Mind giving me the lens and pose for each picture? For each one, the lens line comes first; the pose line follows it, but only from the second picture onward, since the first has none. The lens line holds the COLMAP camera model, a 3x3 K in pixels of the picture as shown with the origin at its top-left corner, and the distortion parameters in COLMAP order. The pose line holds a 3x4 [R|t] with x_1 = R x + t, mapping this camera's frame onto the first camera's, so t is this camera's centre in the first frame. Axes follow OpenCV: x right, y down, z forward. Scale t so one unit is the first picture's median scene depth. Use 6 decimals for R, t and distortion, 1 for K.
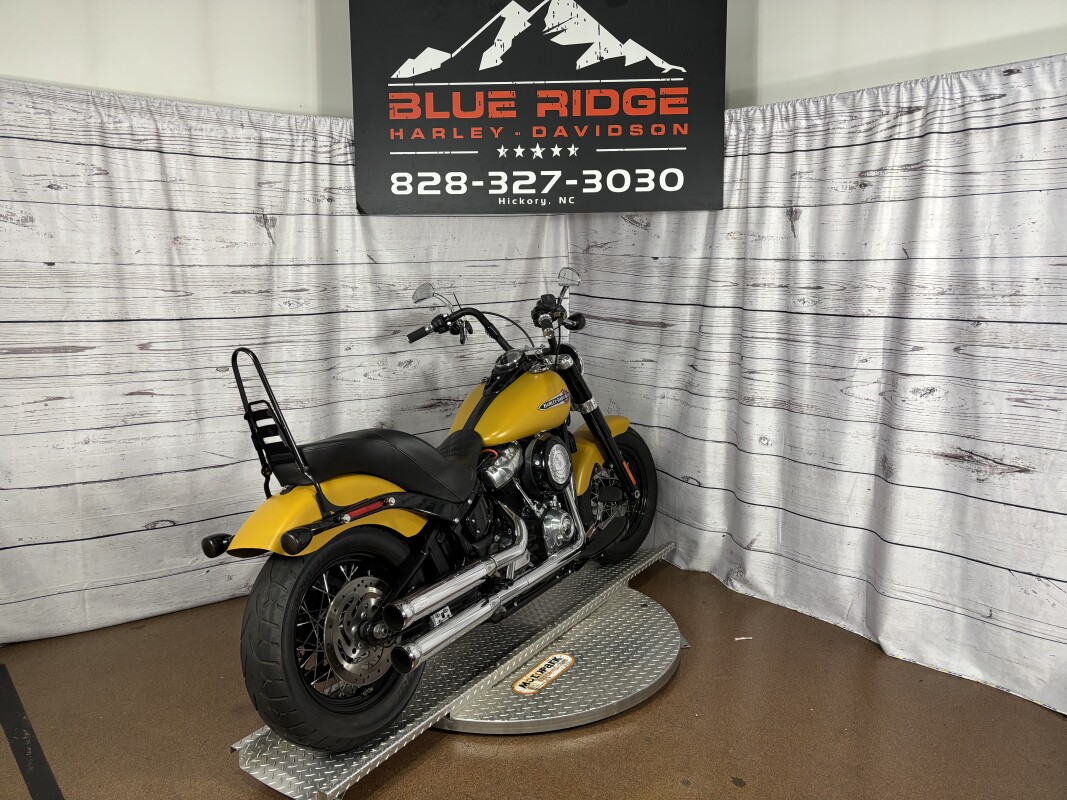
lens RADIAL K [[802.7, 0, 557.5], [0, 802.7, 402.6], [0, 0, 1]] dist [0.035578, -0.055389]
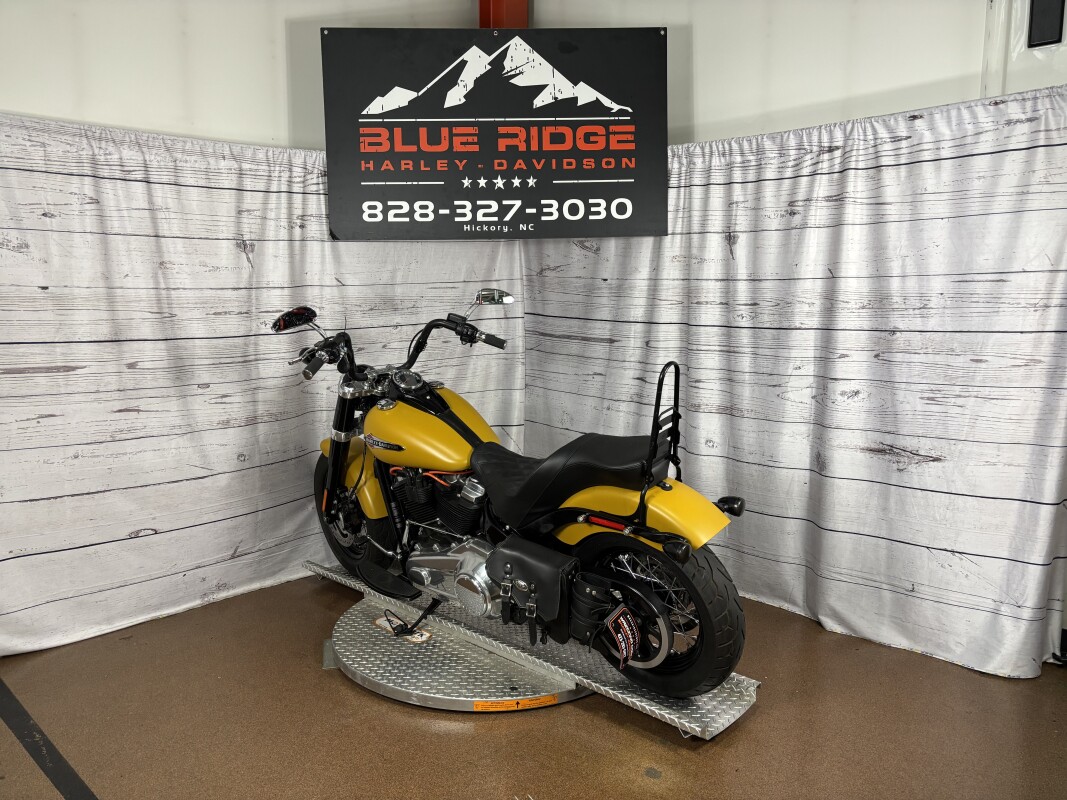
lens RADIAL K [[802.7, 0, 554.7], [0, 802.7, 400.9], [0, 0, 1]] dist [0.035578, -0.055389]
pose [[0.996153, -0.019373, 0.085460, -0.051062], [0.022015, 0.999305, -0.030081, 0.018821], [-0.084818, 0.031846, 0.995887, -0.084635]]
